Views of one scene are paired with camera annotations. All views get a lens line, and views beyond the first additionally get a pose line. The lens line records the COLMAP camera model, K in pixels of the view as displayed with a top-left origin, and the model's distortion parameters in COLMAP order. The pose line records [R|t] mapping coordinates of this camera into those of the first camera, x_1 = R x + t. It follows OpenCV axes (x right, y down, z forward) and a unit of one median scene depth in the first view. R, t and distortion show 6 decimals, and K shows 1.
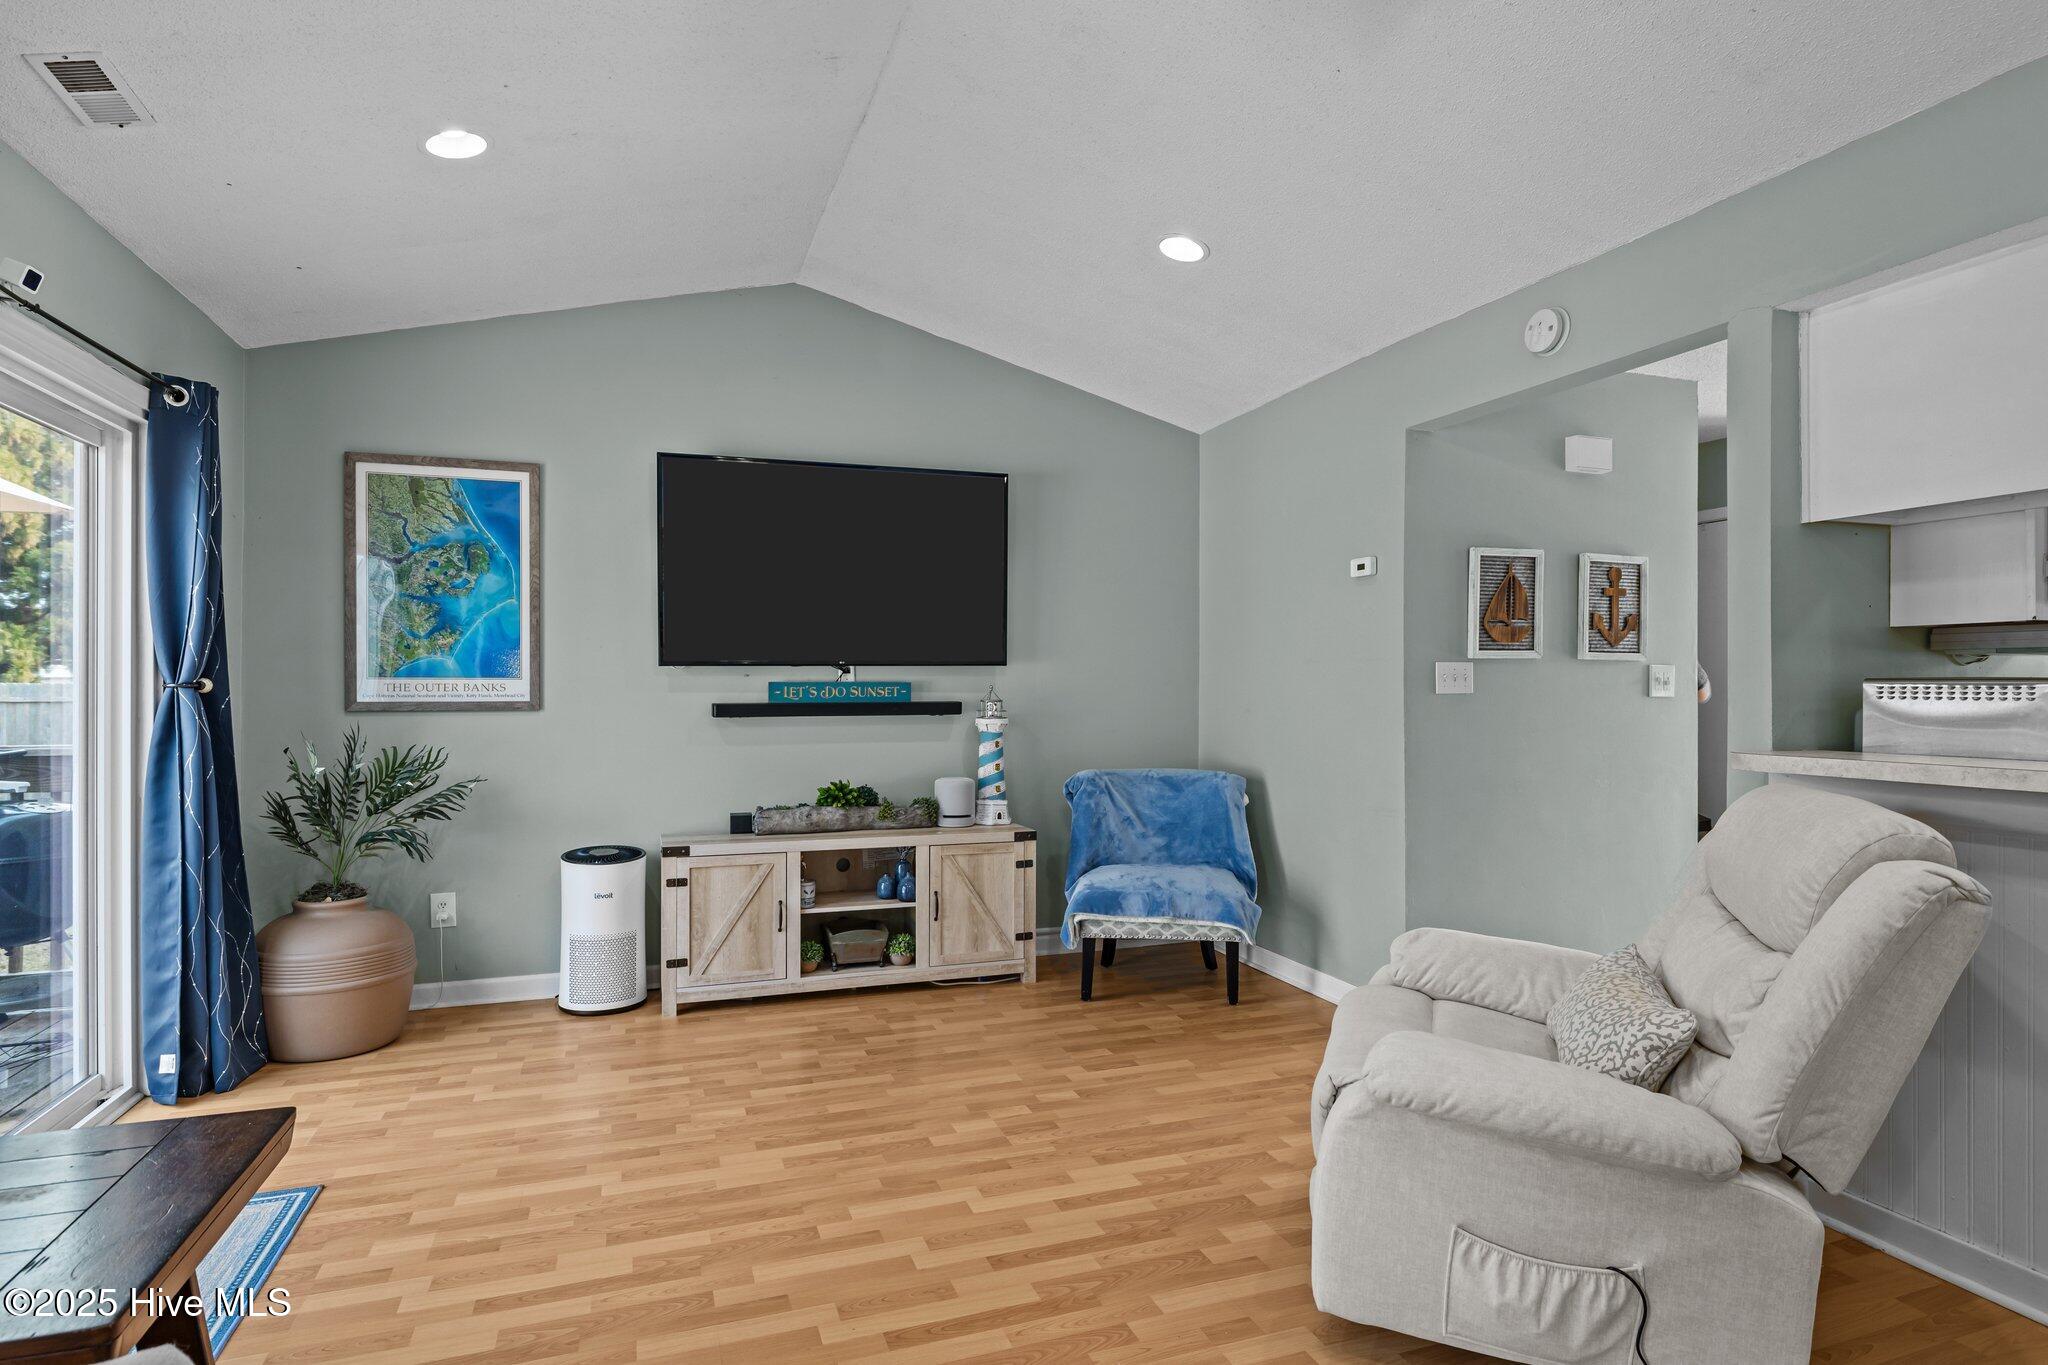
lens RADIAL K [[1072.8, 0, 1017.6], [0, 1072.8, 685.2], [0, 0, 1]] dist [-0.005732, 0.001826]
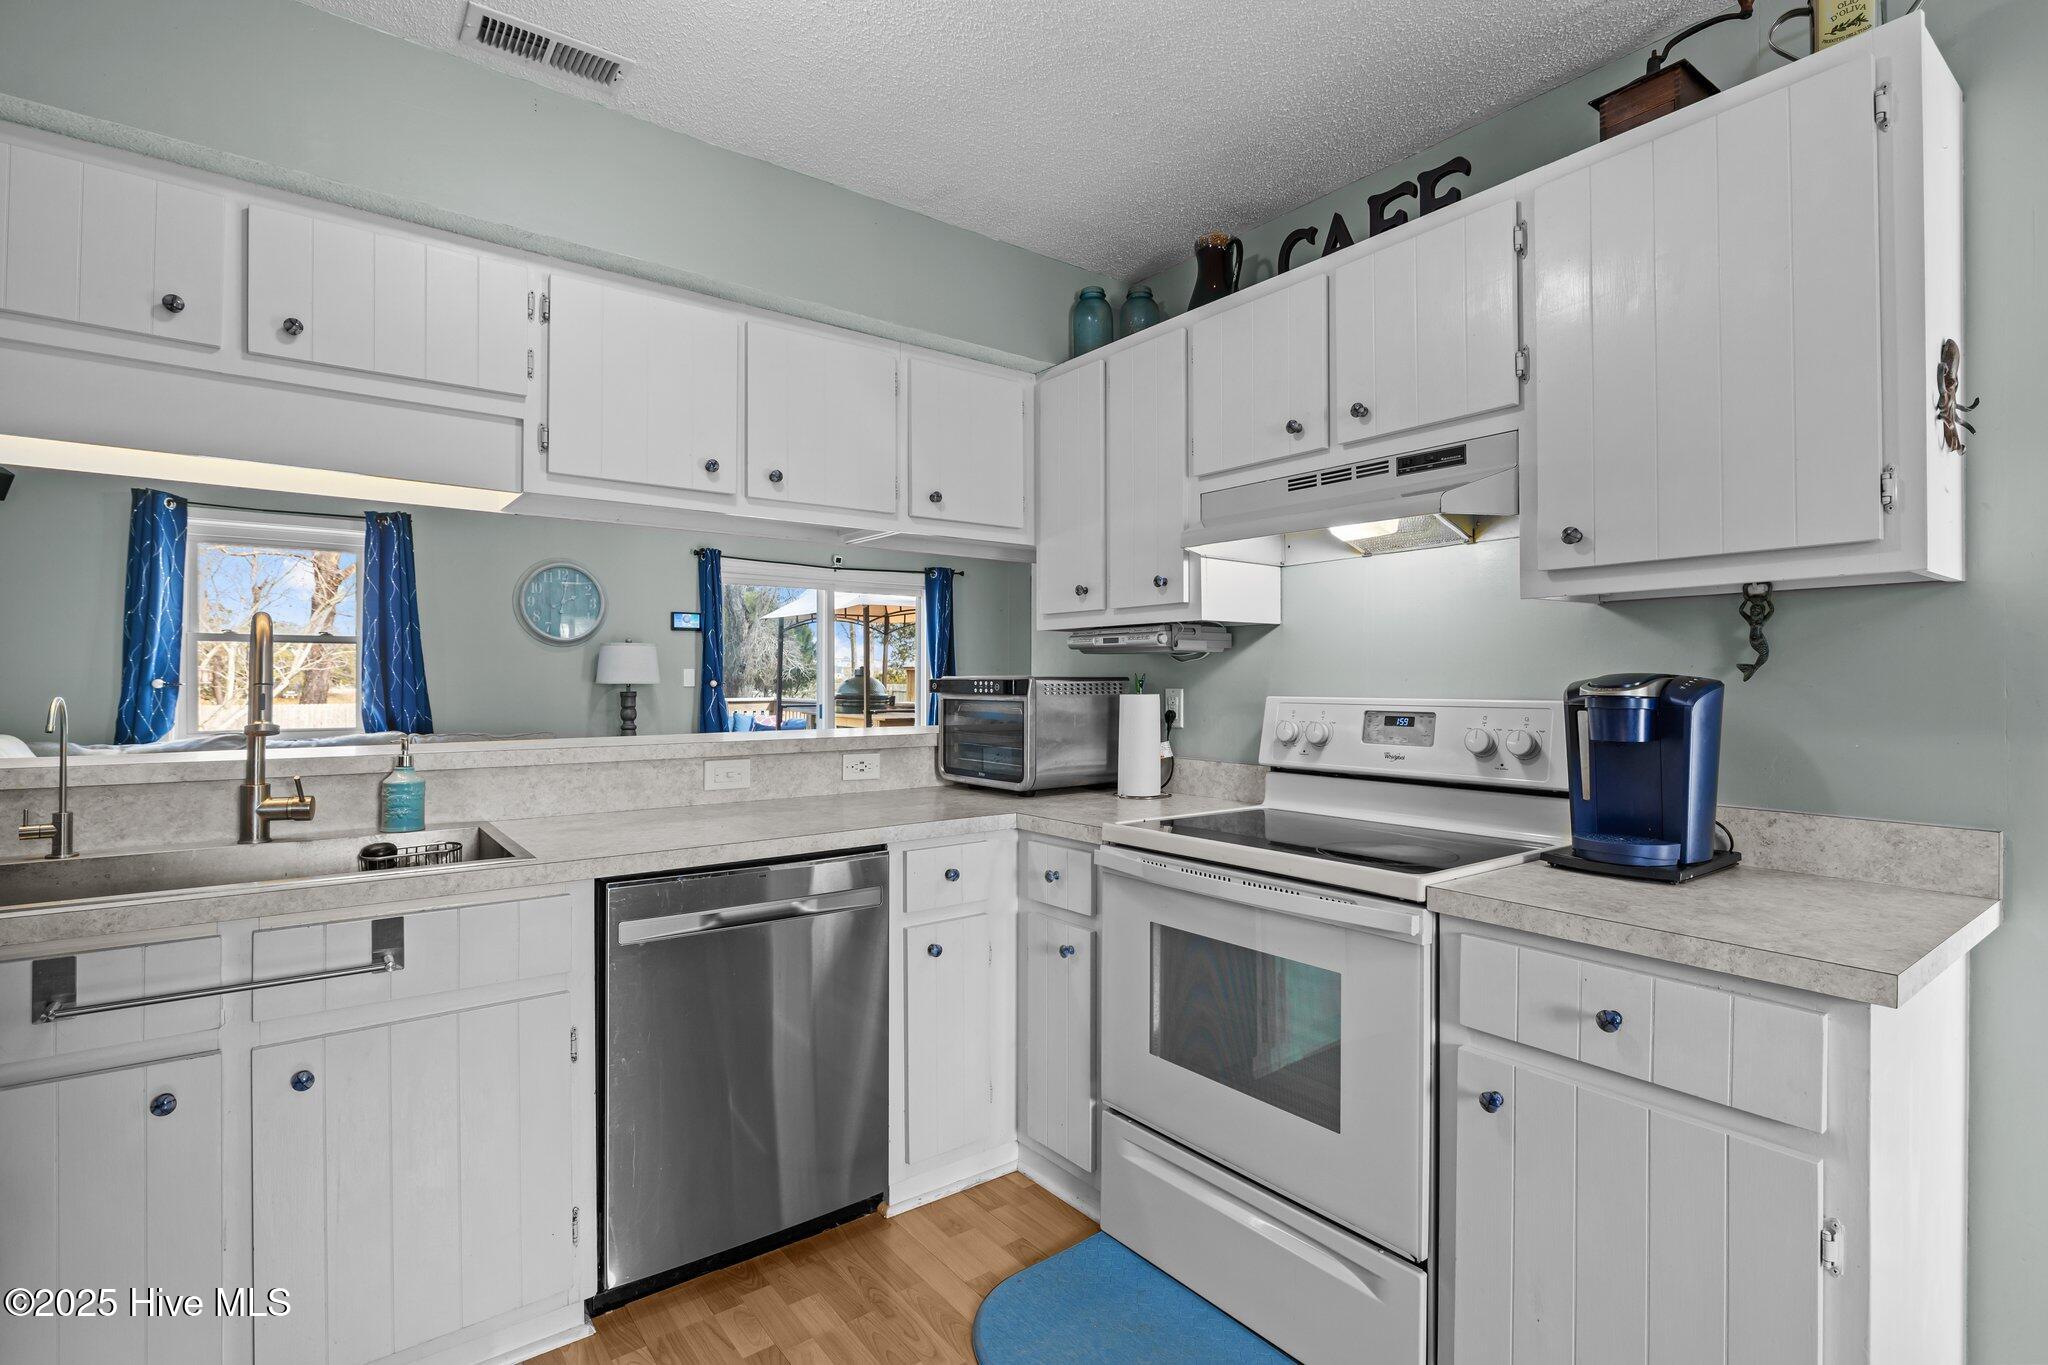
lens RADIAL K [[978.6, 0, 1026.9], [0, 978.6, 684.1], [0, 0, 1]] dist [-0.002765, 0.000515]
pose [[0.312698, -0.000014, -0.949853, 1.295019], [0.002187, 0.999997, 0.000705, 0.001688], [0.949850, -0.002298, 0.312697, 0.369750]]
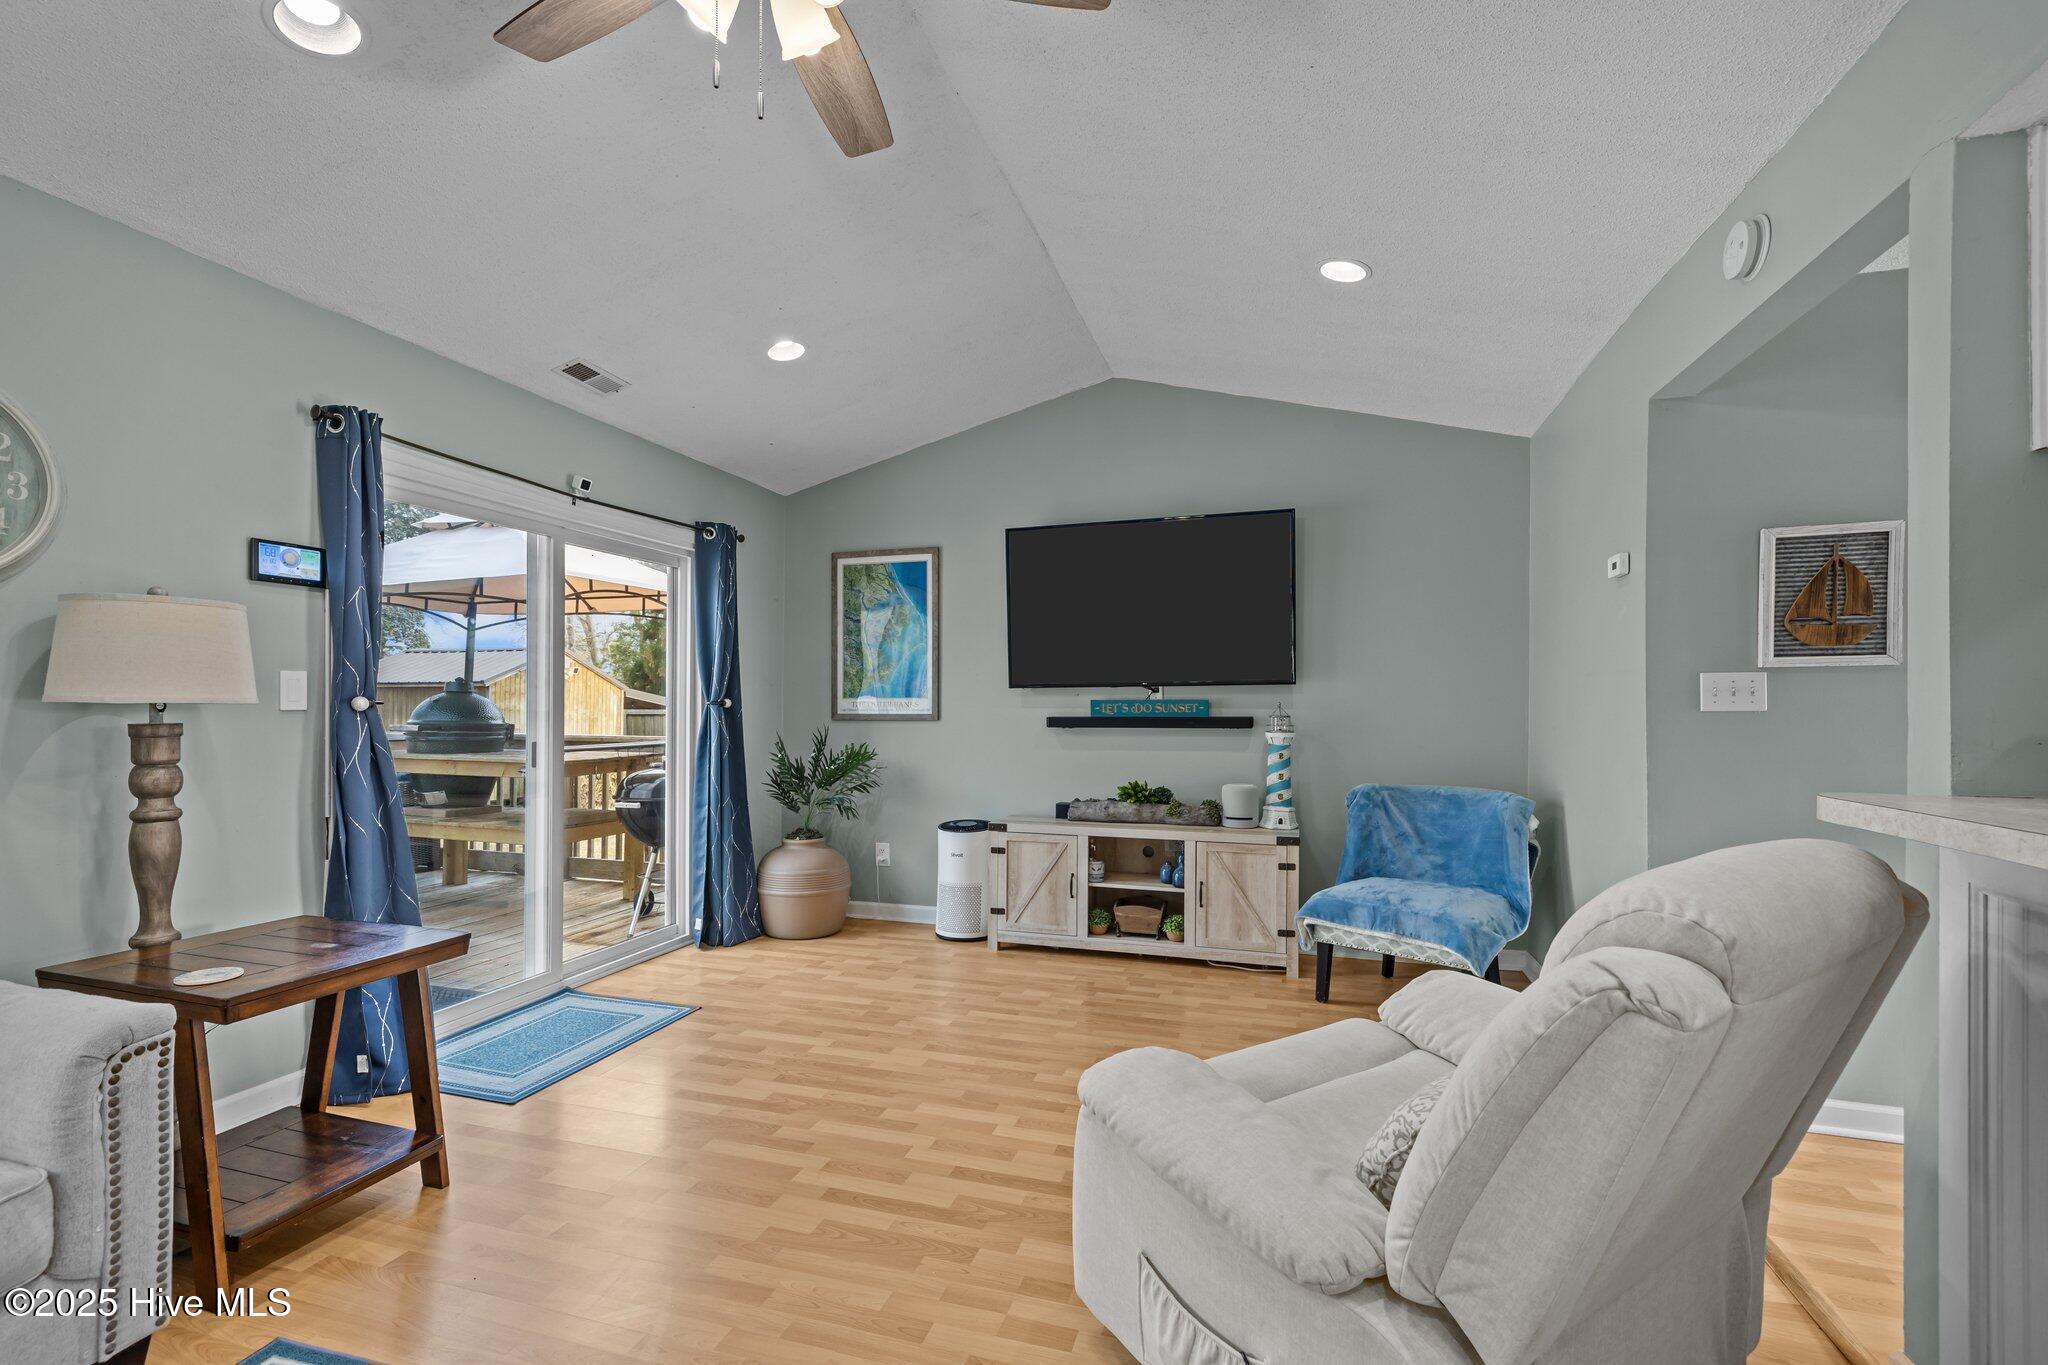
lens RADIAL K [[893.2, 0, 1019.9], [0, 893.2, 699.8], [0, 0, 1]] dist [0.001666, 0.001531]
pose [[0.800651, -0.003730, -0.599119, 0.372963], [0.001055, 0.999988, -0.004816, 0.001861], [0.599130, 0.003224, 0.800646, 0.127003]]
